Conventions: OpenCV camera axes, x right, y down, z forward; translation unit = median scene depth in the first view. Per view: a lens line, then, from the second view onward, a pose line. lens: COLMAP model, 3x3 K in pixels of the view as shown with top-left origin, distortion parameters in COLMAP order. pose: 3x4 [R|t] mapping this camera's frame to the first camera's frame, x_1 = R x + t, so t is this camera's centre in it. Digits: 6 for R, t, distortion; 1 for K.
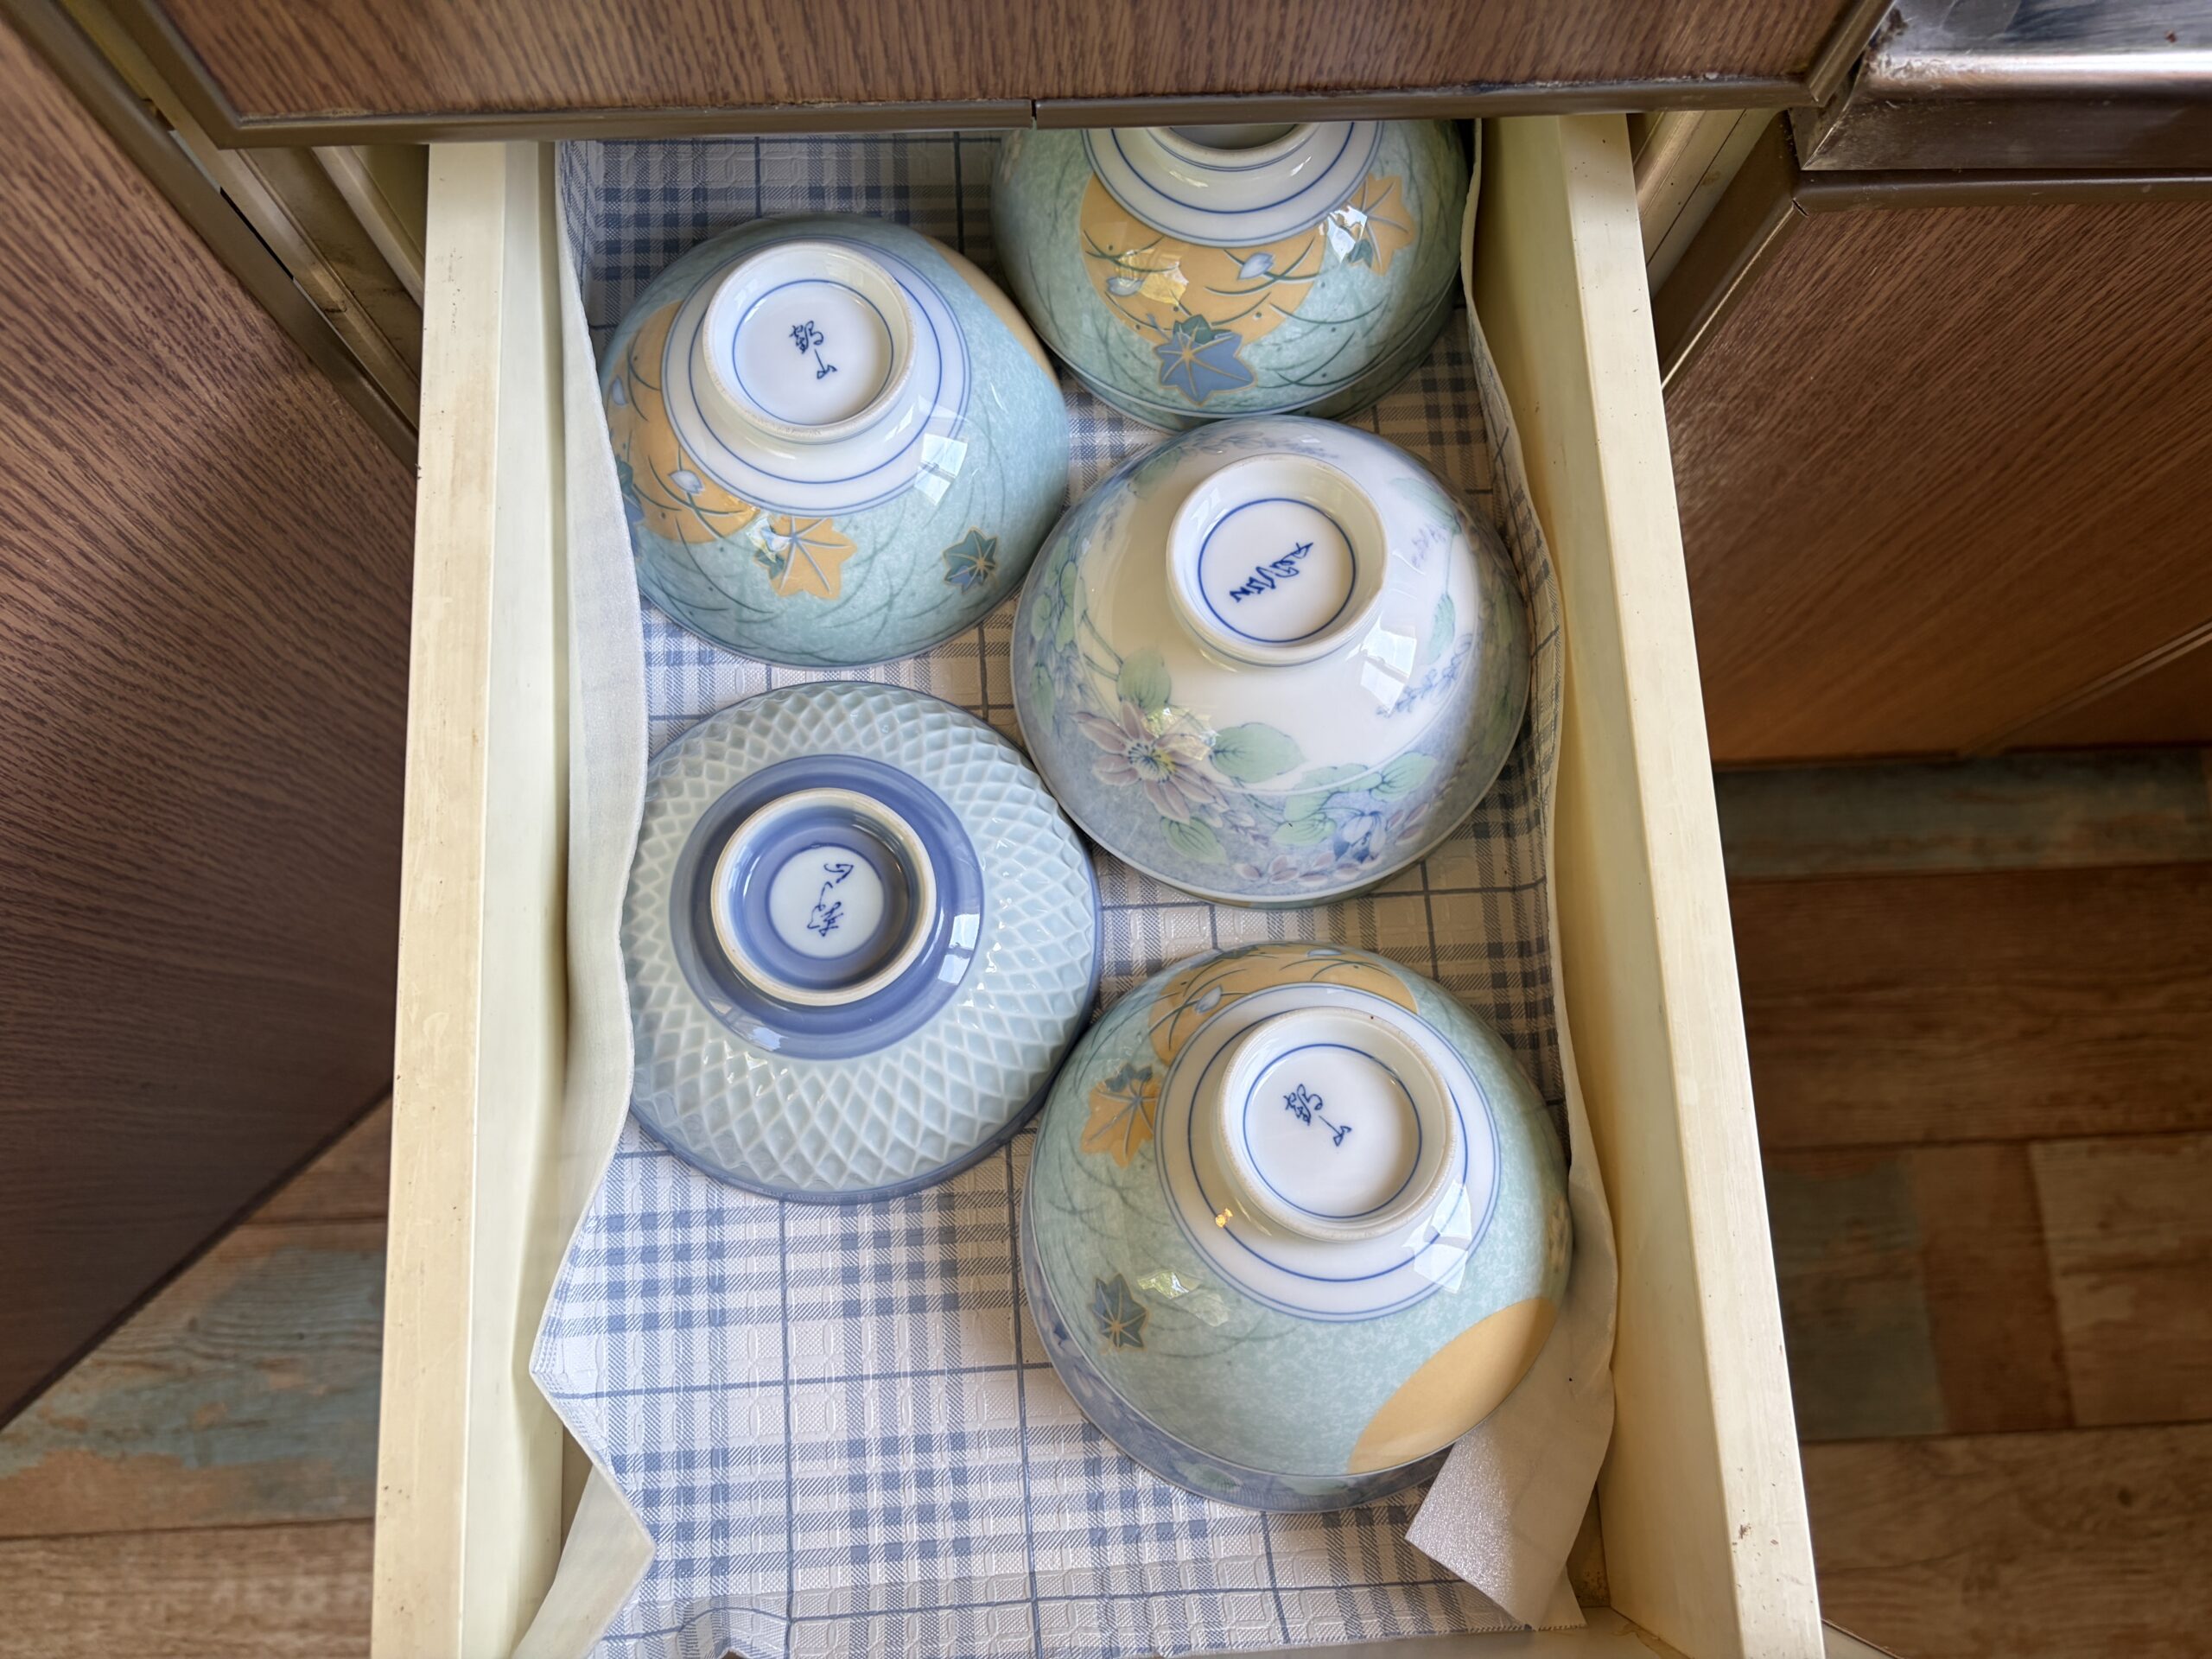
lens RADIAL K [[1702.5, 0, 1110.0], [0, 1702.5, 826.5], [0, 0, 1]] dist [-0.007324, -0.011053]
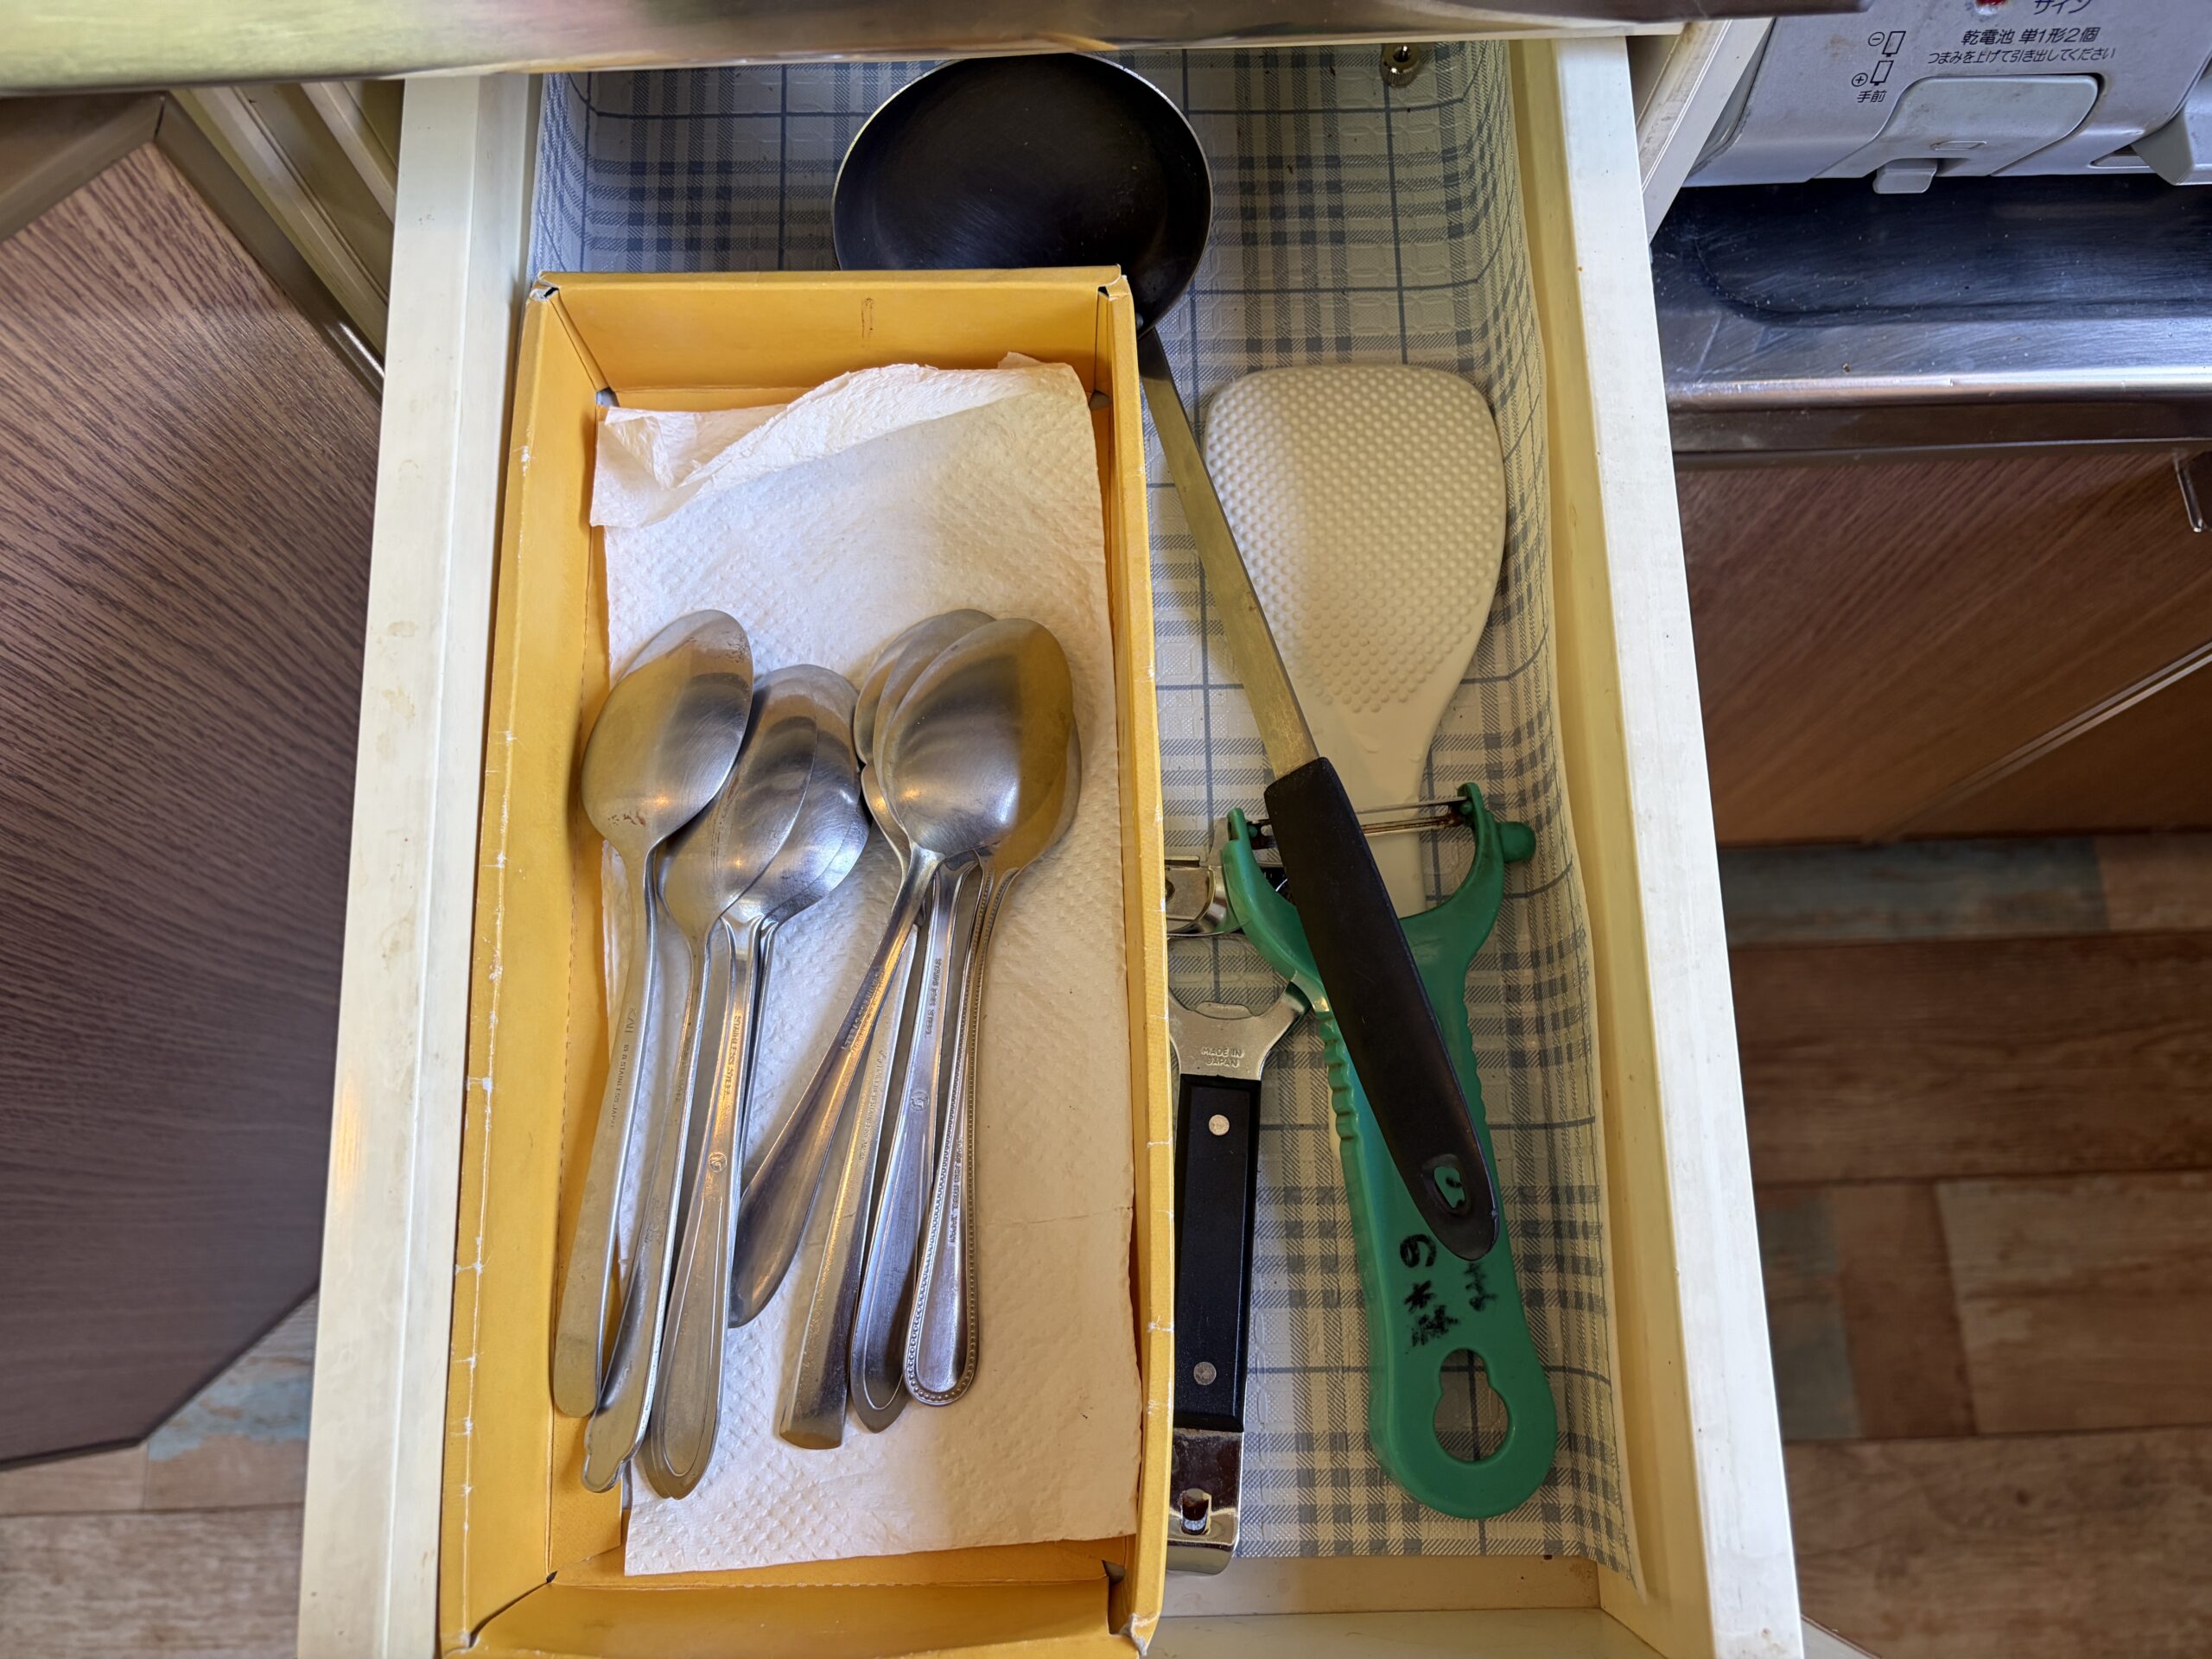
lens RADIAL K [[1702.5, 0, 1104.0], [0, 1702.5, 835.2], [0, 0, 1]] dist [-0.007324, -0.011053]
pose [[0.999637, 0.002861, -0.026780, 0.016178], [-0.003588, 0.999626, -0.027117, -0.012606], [0.026692, 0.027203, 0.999274, -0.156493]]
